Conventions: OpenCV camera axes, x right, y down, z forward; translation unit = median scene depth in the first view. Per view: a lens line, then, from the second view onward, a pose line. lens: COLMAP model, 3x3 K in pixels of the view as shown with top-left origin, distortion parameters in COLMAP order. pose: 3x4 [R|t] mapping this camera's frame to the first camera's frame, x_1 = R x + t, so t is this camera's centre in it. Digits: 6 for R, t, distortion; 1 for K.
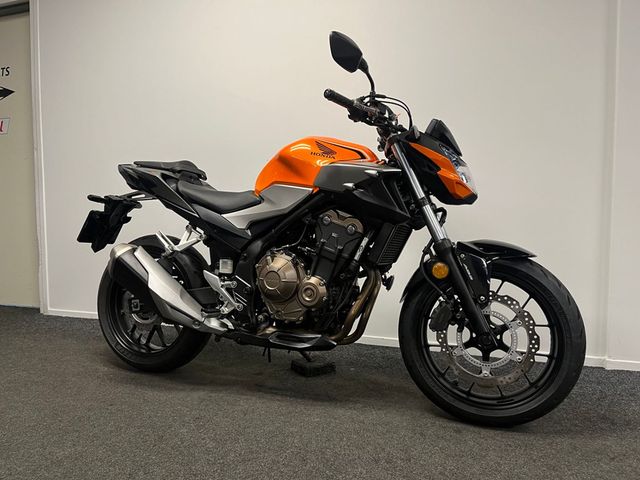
lens RADIAL K [[492.5, 0, 319.9], [0, 492.5, 240.5], [0, 0, 1]] dist [0.059406, -0.005687]
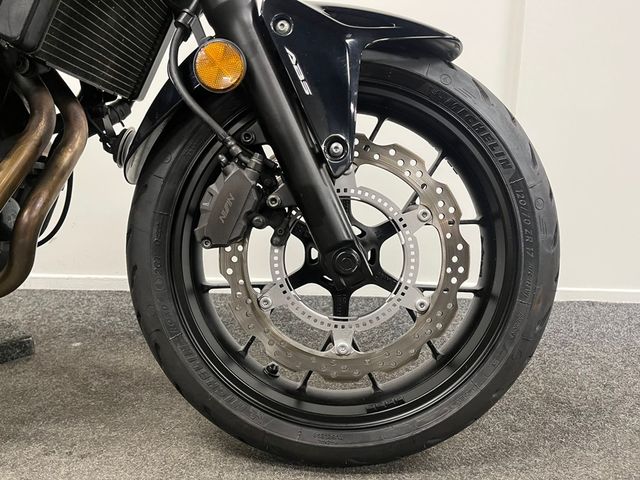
lens RADIAL K [[492.5, 0, 320.4], [0, 492.5, 240.5], [0, 0, 1]] dist [0.059406, -0.005687]
pose [[0.951504, -0.036306, 0.305486, 0.197983], [0.001045, 0.993387, 0.114808, 0.137137], [-0.307635, -0.108921, 0.945250, 0.636118]]
